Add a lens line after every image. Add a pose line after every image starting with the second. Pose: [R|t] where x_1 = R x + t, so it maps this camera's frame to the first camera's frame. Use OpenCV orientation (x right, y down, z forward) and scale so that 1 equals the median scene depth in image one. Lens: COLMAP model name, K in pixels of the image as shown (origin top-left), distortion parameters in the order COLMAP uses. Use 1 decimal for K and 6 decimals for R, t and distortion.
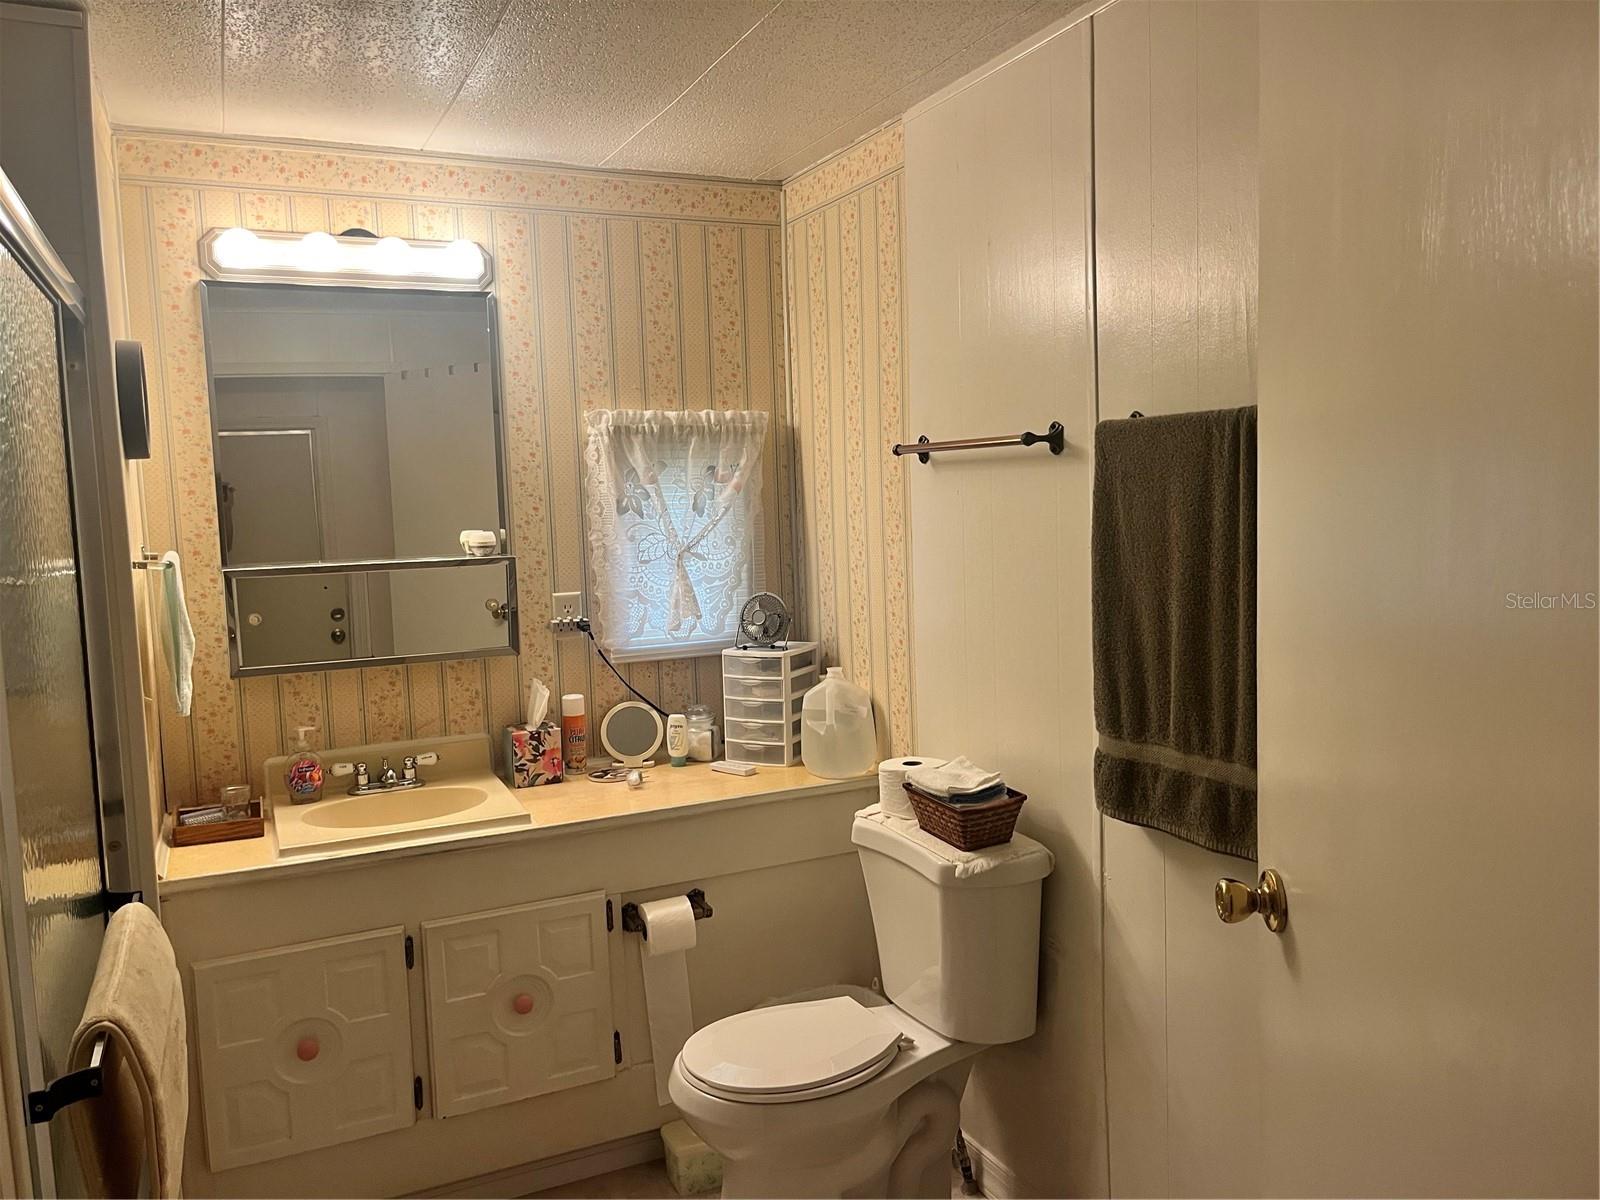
lens RADIAL K [[1213.0, 0, 784.3], [0, 1213.0, 602.7], [0, 0, 1]] dist [0.058089, -0.084291]
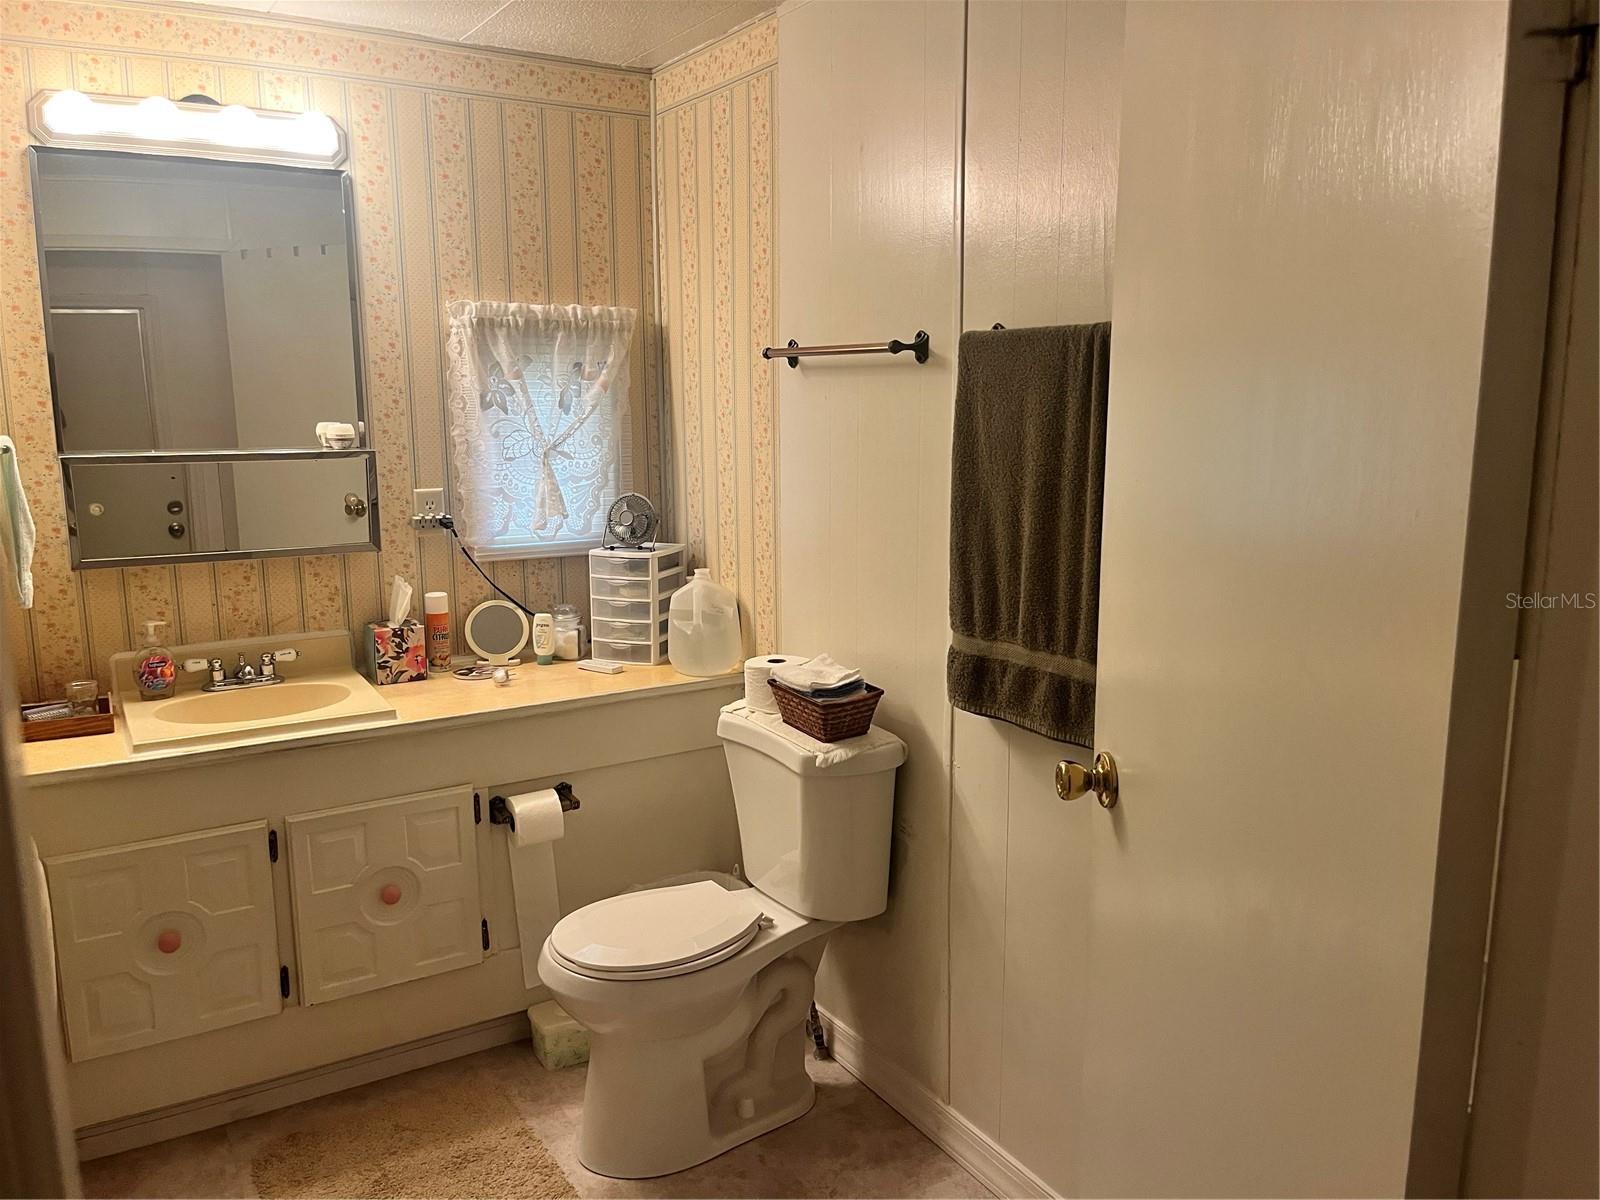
lens RADIAL K [[1213.0, 0, 785.7], [0, 1213.0, 613.6], [0, 0, 1]] dist [0.058089, -0.084291]
pose [[0.992896, 0.007592, 0.118739, -0.009630], [-0.017922, 0.996119, 0.086175, 0.002476], [-0.117624, -0.087691, 0.989179, -0.020812]]
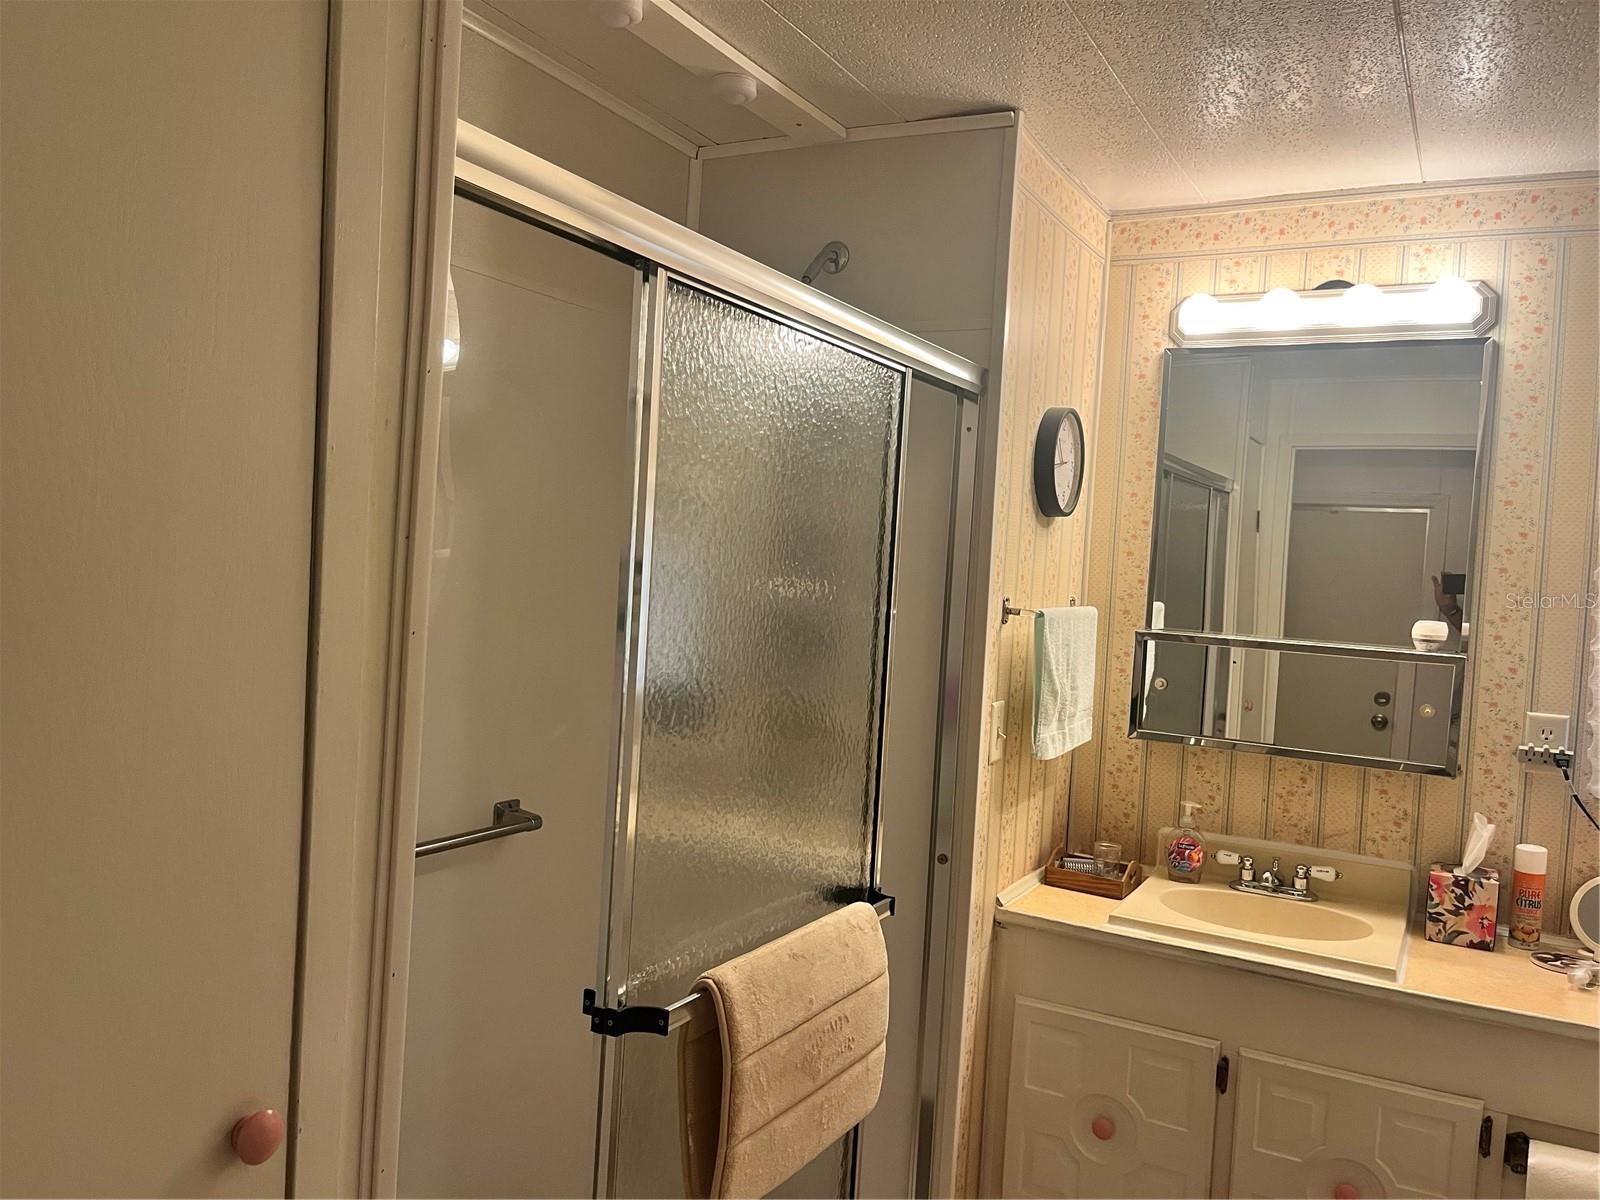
lens RADIAL K [[1213.0, 0, 775.5], [0, 1213.0, 607.6], [0, 0, 1]] dist [0.058089, -0.084291]
pose [[0.585219, 0.097756, -0.804961, 0.171026], [-0.148796, 0.988796, 0.011904, -0.012413], [0.797106, 0.112808, 0.593208, 0.152300]]
